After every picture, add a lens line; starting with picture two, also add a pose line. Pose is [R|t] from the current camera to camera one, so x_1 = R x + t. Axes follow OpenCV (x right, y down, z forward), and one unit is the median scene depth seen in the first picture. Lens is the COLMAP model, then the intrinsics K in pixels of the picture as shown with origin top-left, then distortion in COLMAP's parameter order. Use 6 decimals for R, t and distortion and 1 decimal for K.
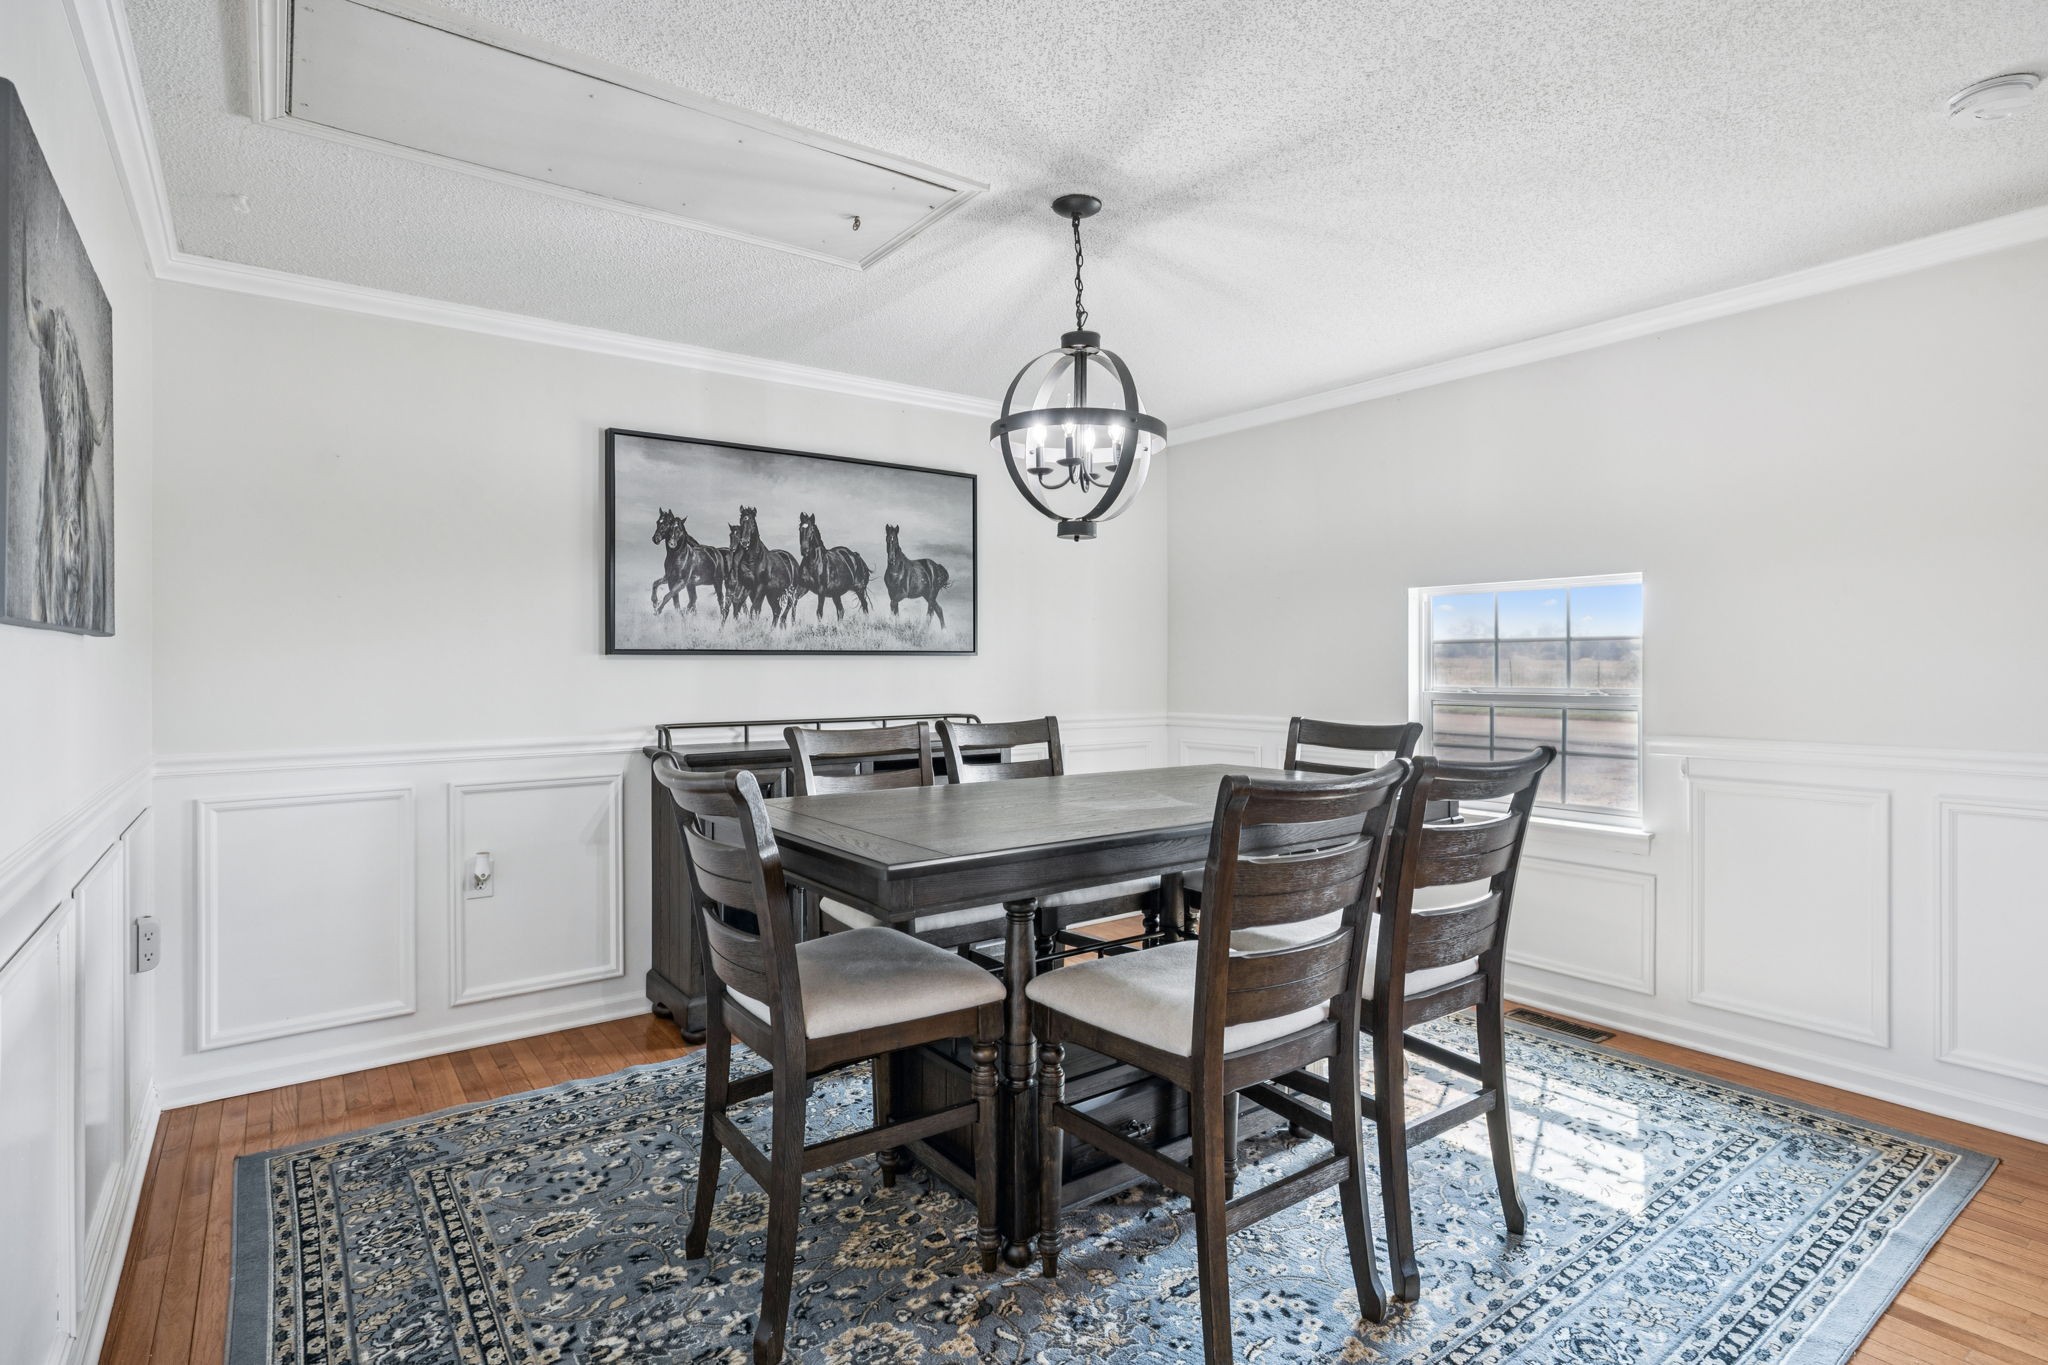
lens RADIAL K [[1026.5, 0, 1024.0], [0, 1026.5, 682.5], [0, 0, 1]] dist [-0.001474, 0.000042]
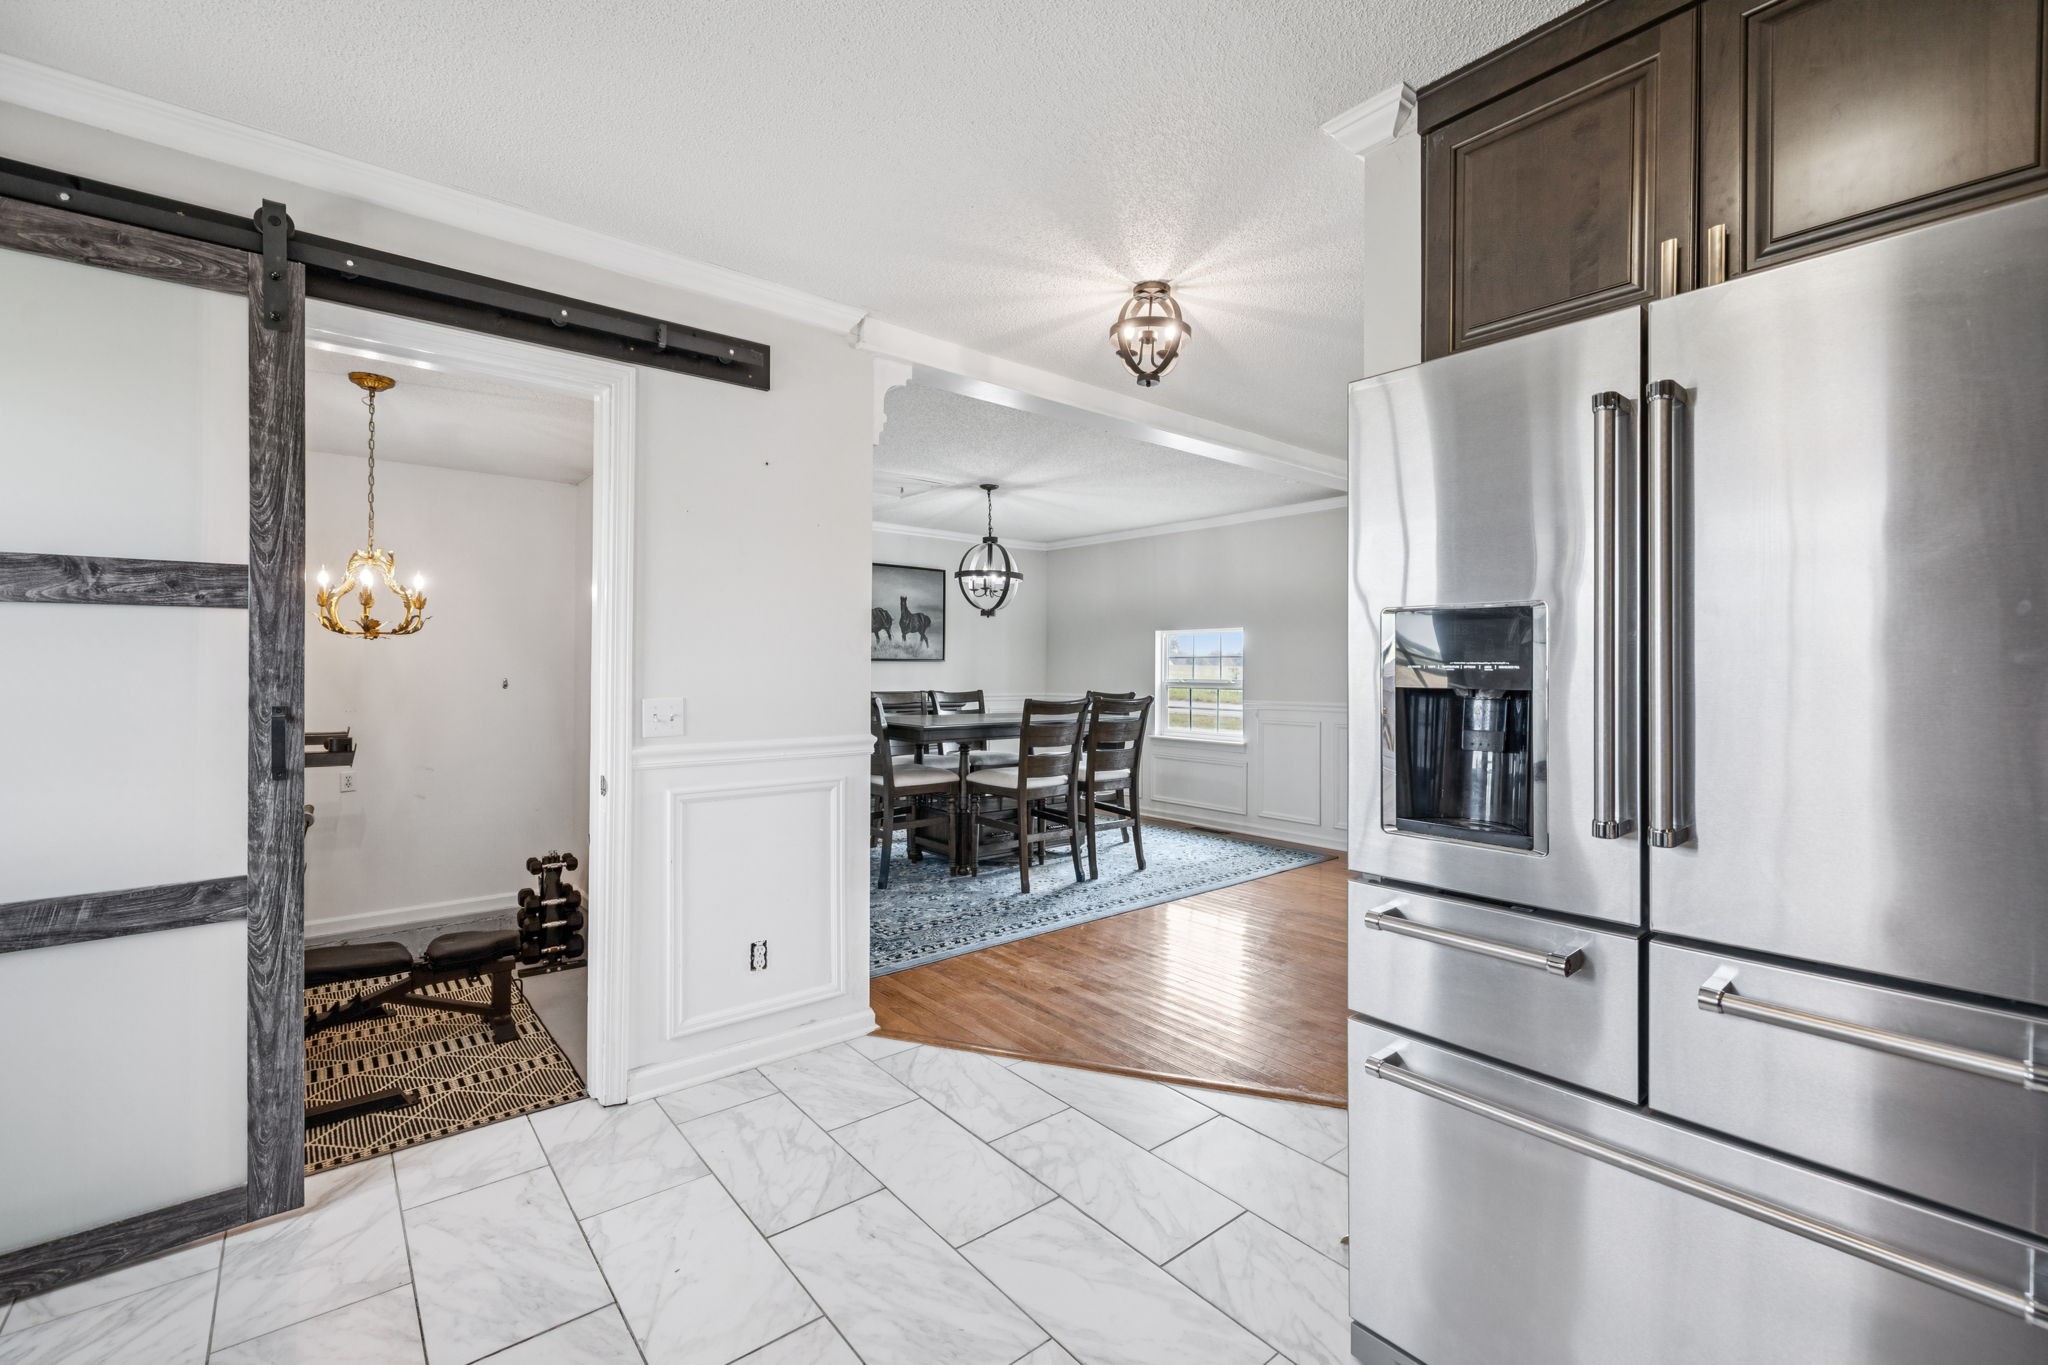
lens RADIAL K [[859.9, 0, 1029.2], [0, 859.9, 673.0], [0, 0, 1]] dist [0.001228, 0.000304]
pose [[0.997843, 0.008194, 0.065139, 0.010394], [-0.007387, 0.999893, -0.012621, 0.018557], [-0.065236, 0.012112, 0.997796, -0.799457]]
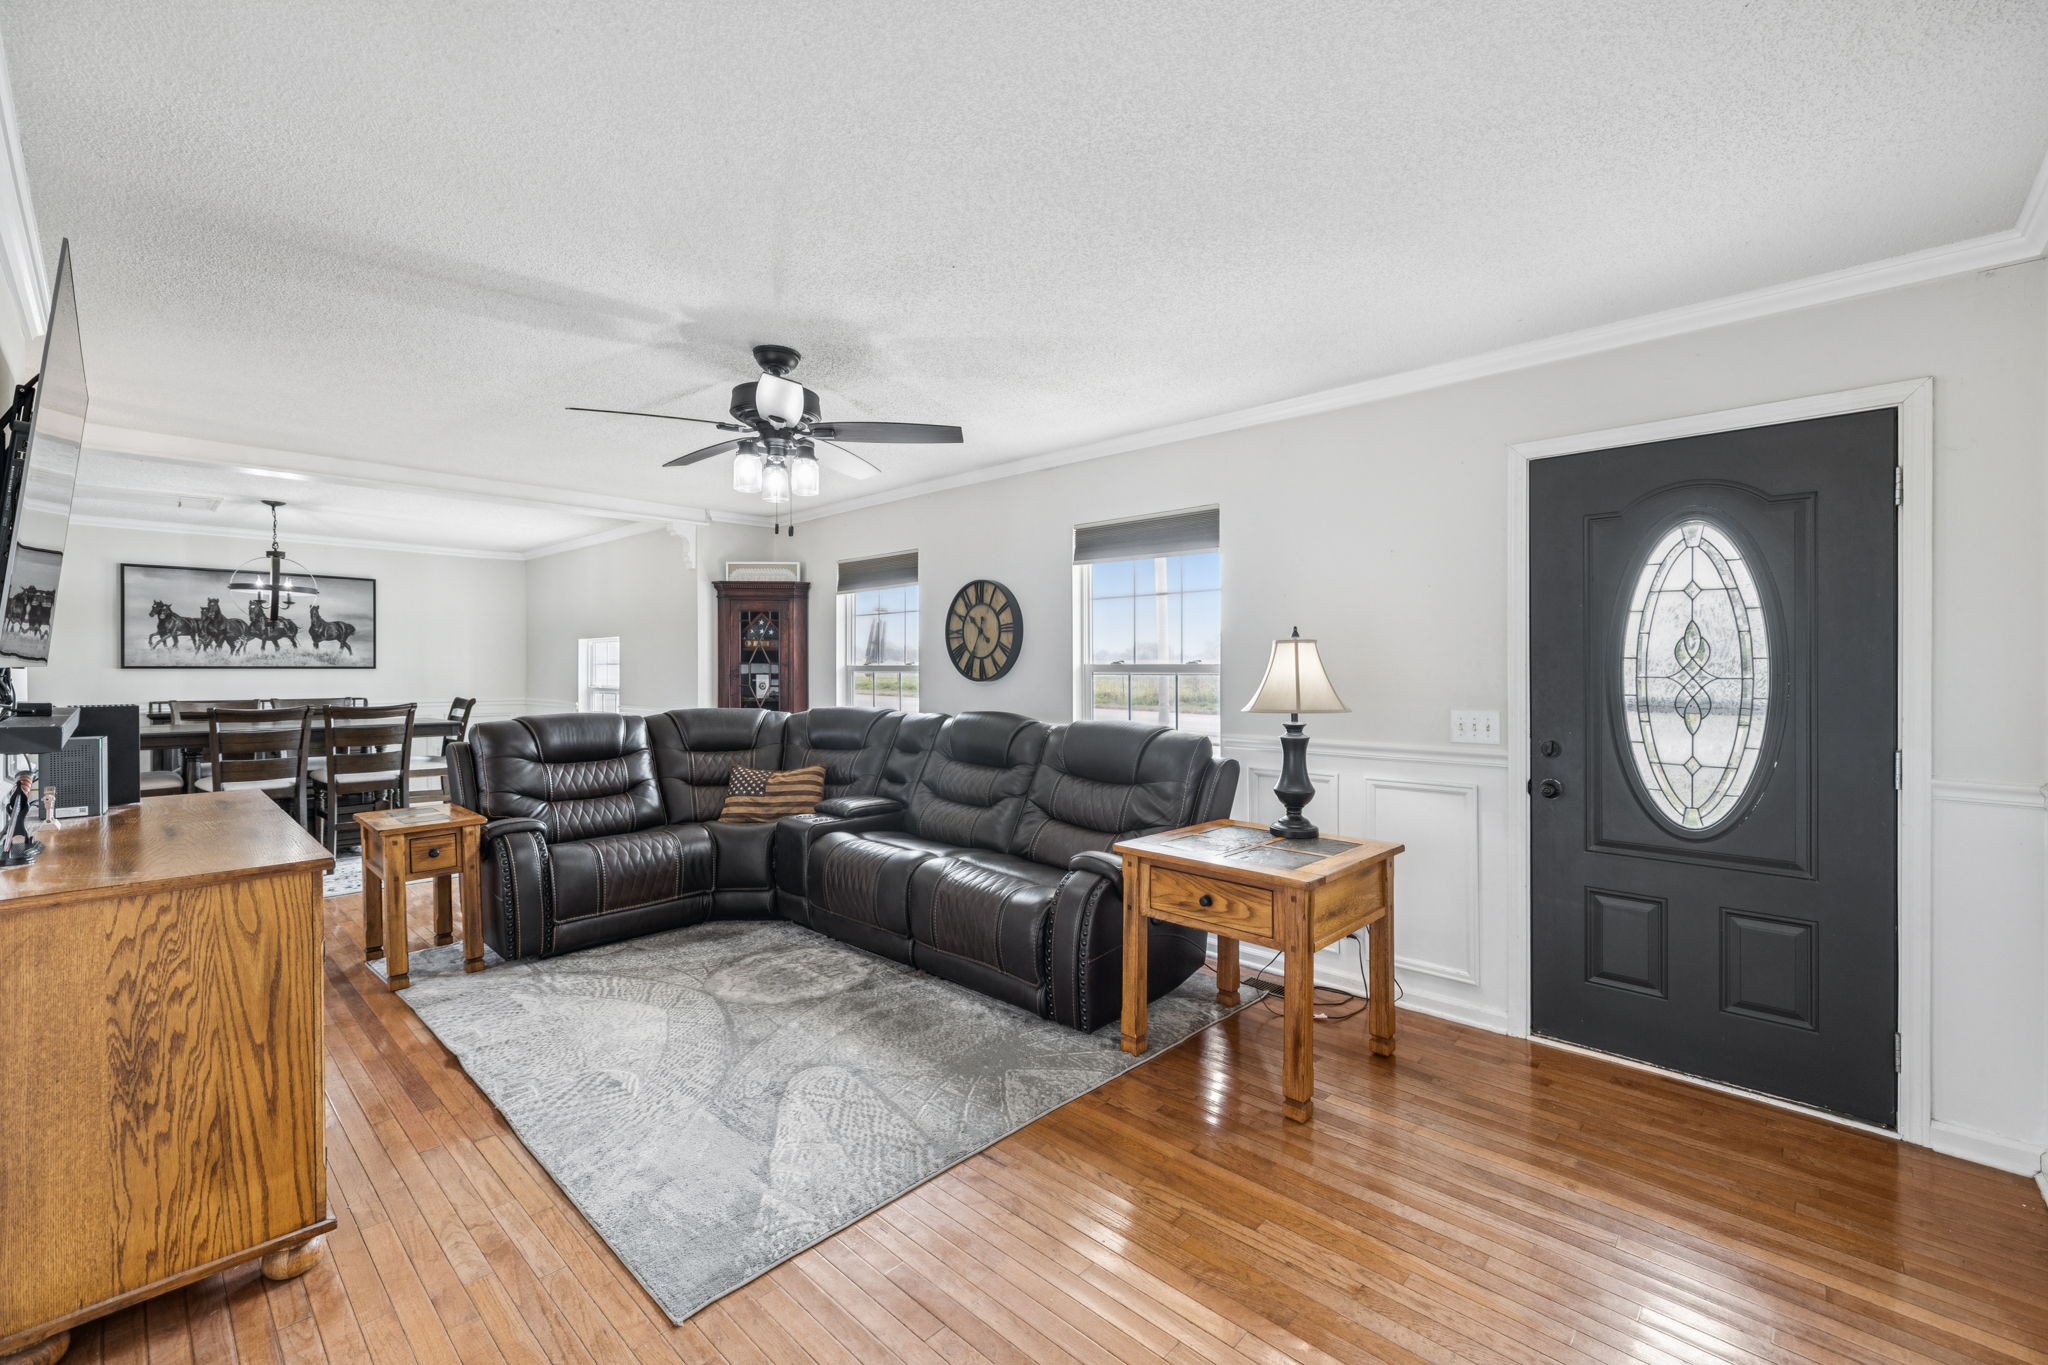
lens RADIAL K [[859.9, 0, 1029.2], [0, 859.9, 673.0], [0, 0, 1]] dist [0.001228, 0.000304]
pose [[0.983081, 0.004848, 0.183109, 1.099558], [-0.002826, 0.999932, -0.011301, -0.003346], [-0.183151, 0.010593, 0.983028, -1.083379]]
